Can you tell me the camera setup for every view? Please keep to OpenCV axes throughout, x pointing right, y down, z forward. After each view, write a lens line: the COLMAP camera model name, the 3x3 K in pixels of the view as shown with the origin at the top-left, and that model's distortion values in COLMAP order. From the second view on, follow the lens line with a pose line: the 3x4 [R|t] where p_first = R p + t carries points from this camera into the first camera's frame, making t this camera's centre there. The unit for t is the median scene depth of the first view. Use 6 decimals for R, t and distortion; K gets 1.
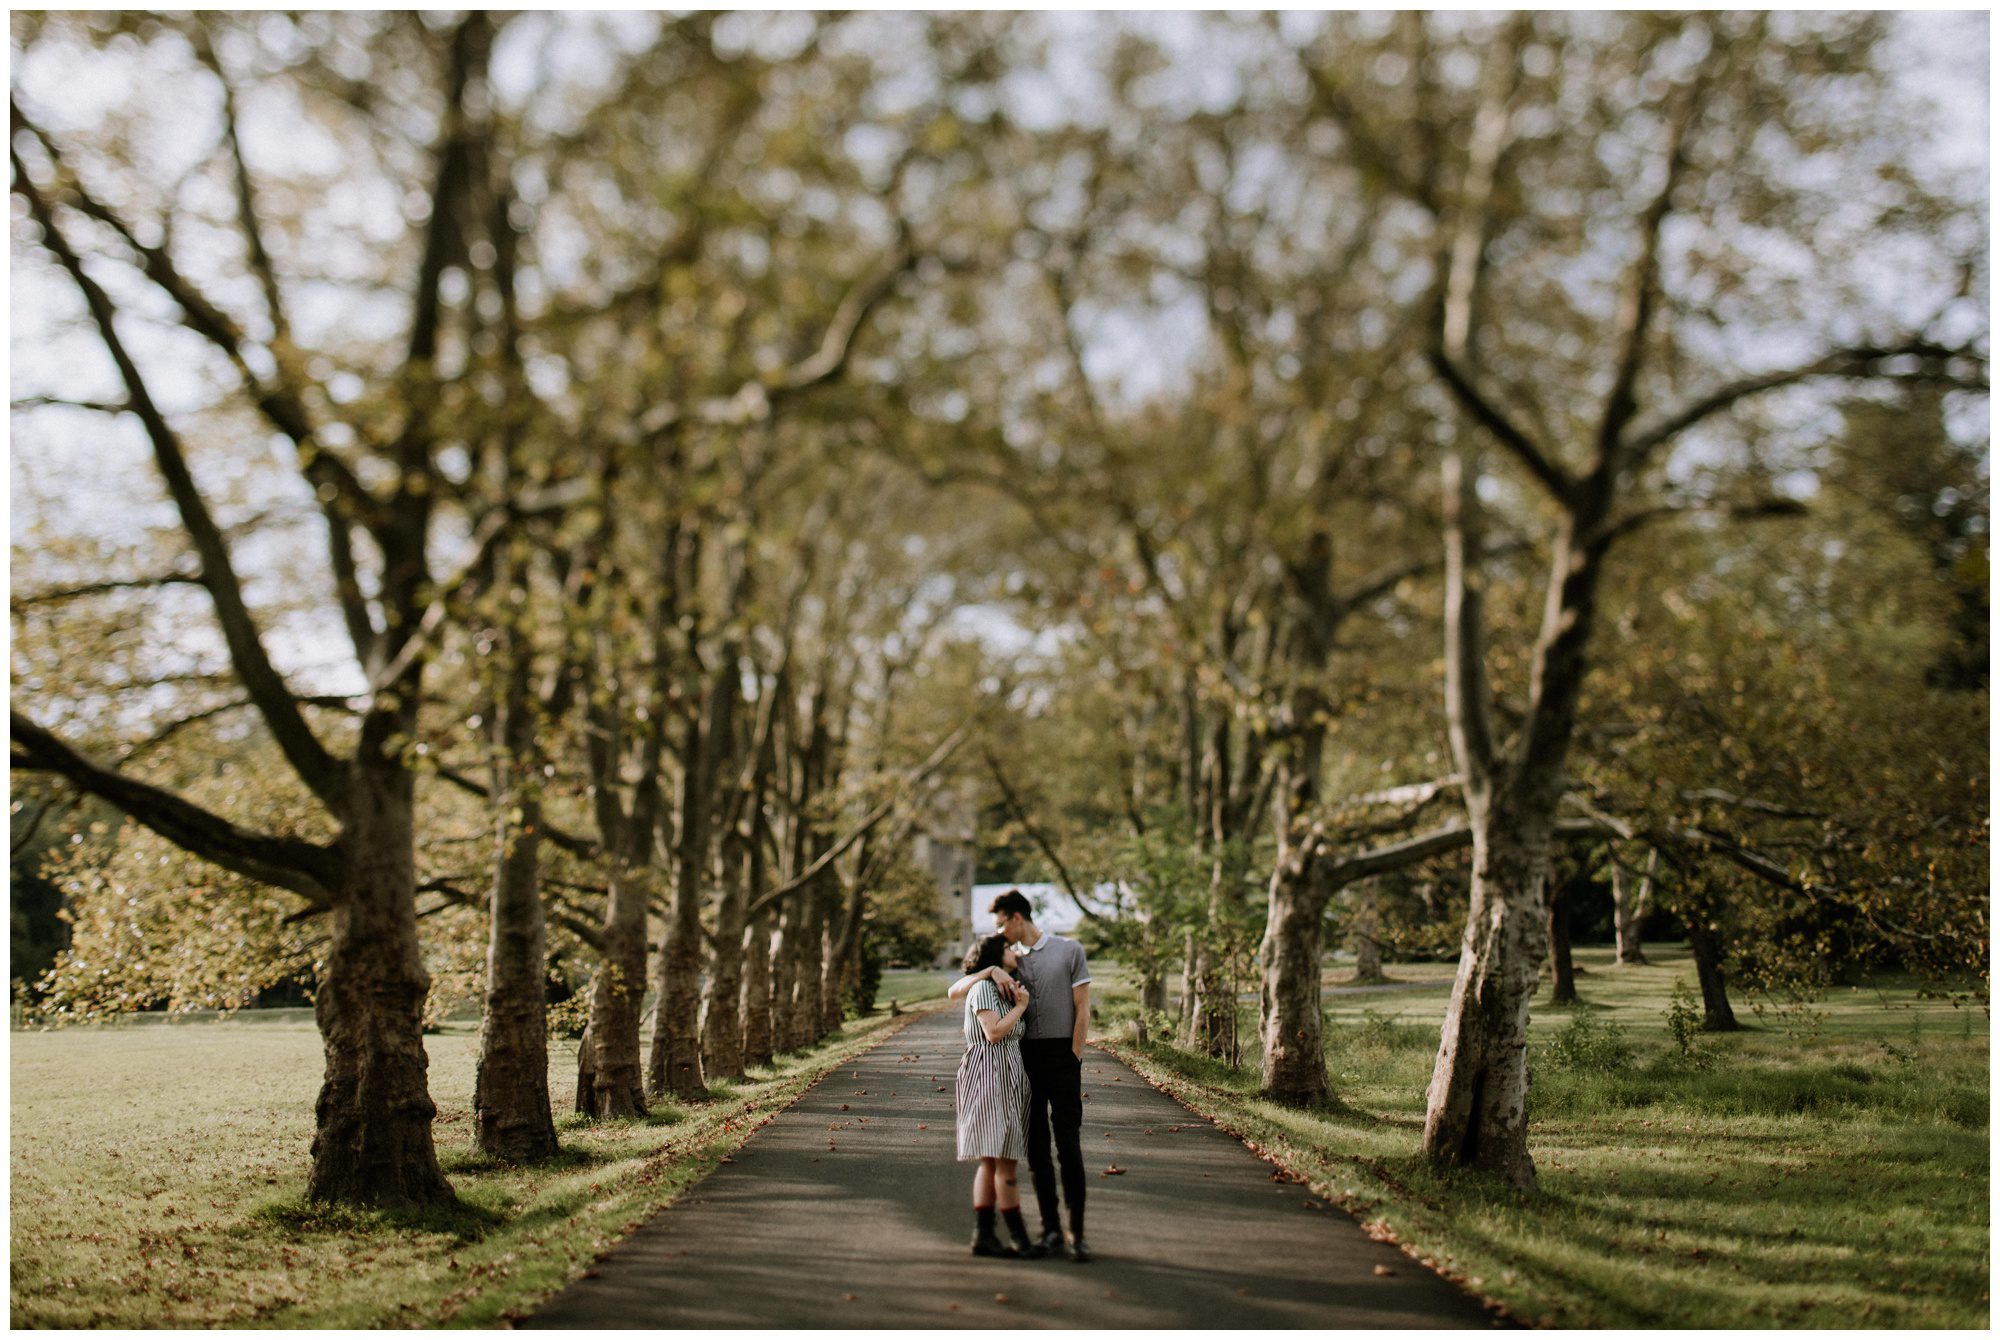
lens RADIAL K [[2583.4, 0, 1000.0], [0, 2583.4, 670.0], [0, 0, 1]] dist [-0.029632, -0.041382]
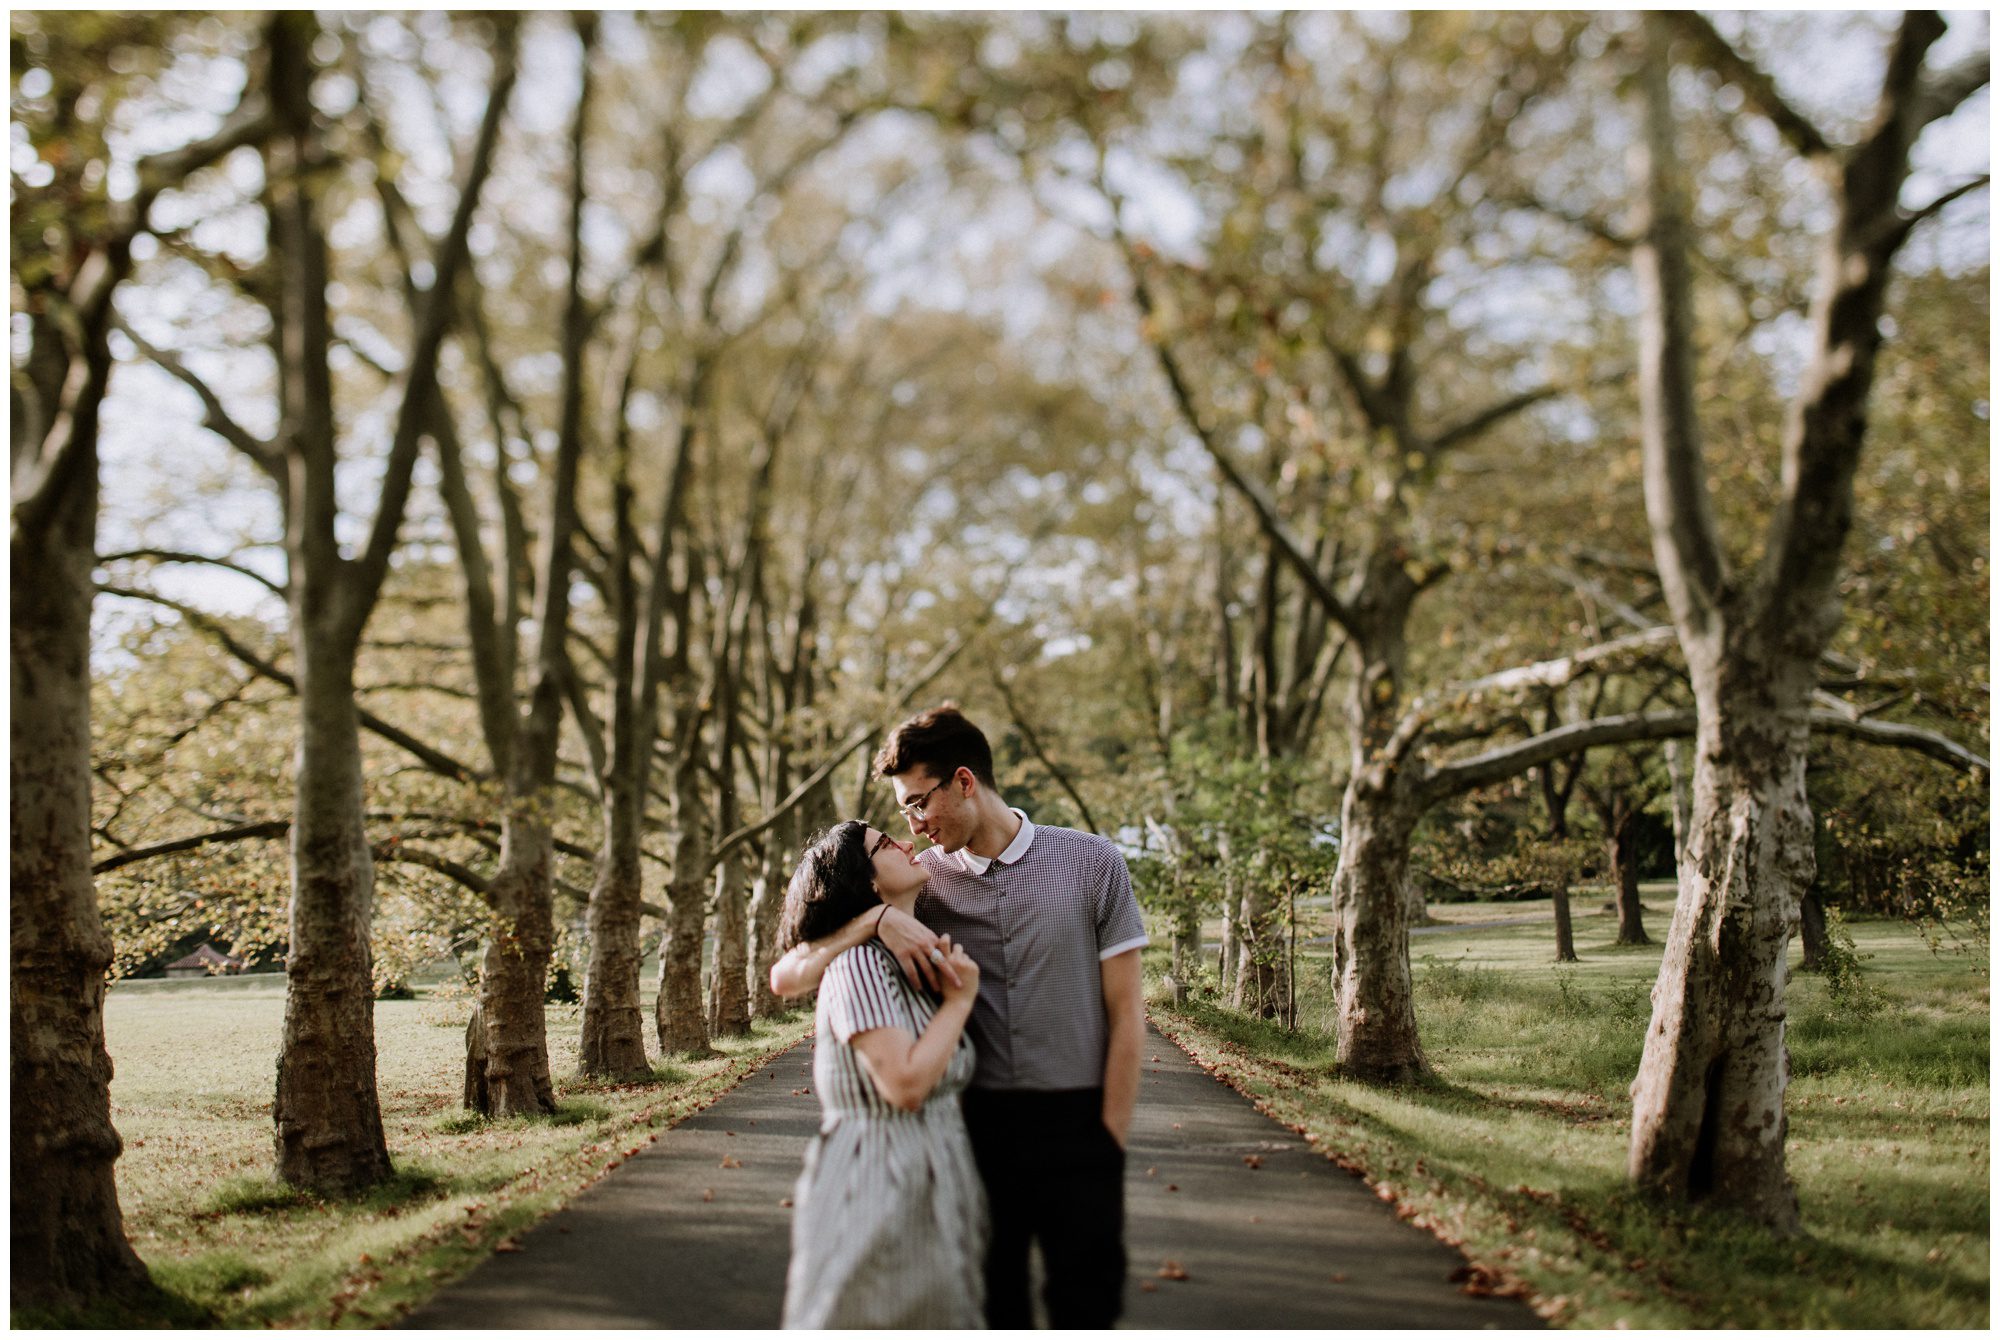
lens RADIAL K [[2583.4, 0, 1000.0], [0, 2583.4, 670.0], [0, 0, 1]] dist [-0.029632, -0.041382]
pose [[0.999771, -0.019880, -0.007889, 0.007313], [0.020030, 0.999611, 0.019385, 0.025397], [0.007501, -0.019539, 0.999781, 0.214019]]
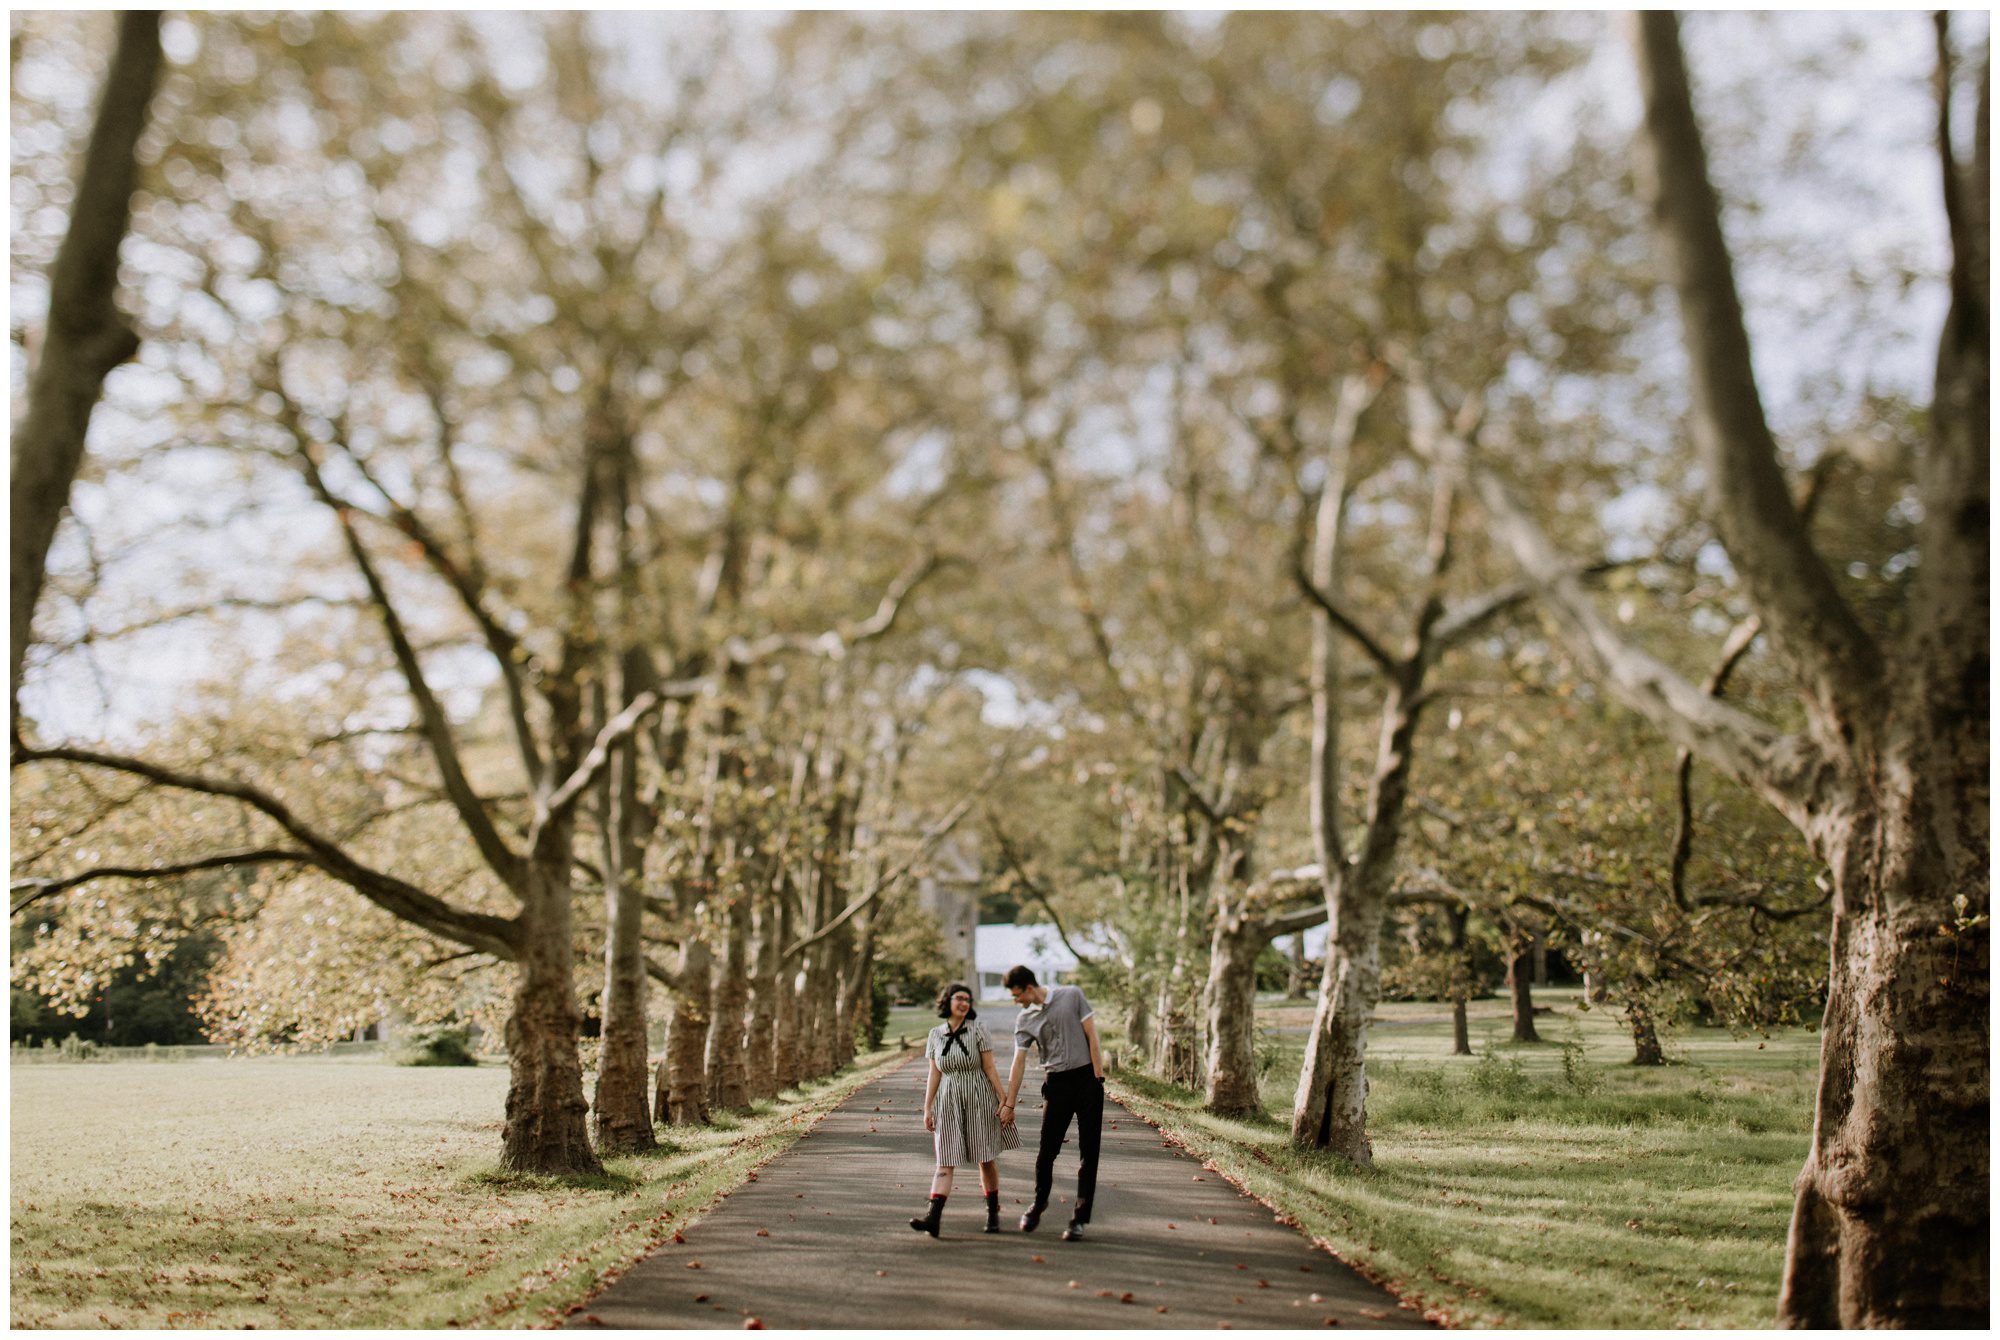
lens RADIAL K [[2637.7, 0, 1000.0], [0, 2637.7, 670.0], [0, 0, 1]] dist [0.002454, -0.008841]
pose [[0.999994, 0.002728, -0.002304, 0.005059], [-0.002755, 0.999928, -0.011652, -0.031642], [0.002272, 0.011658, 0.999929, -0.270483]]
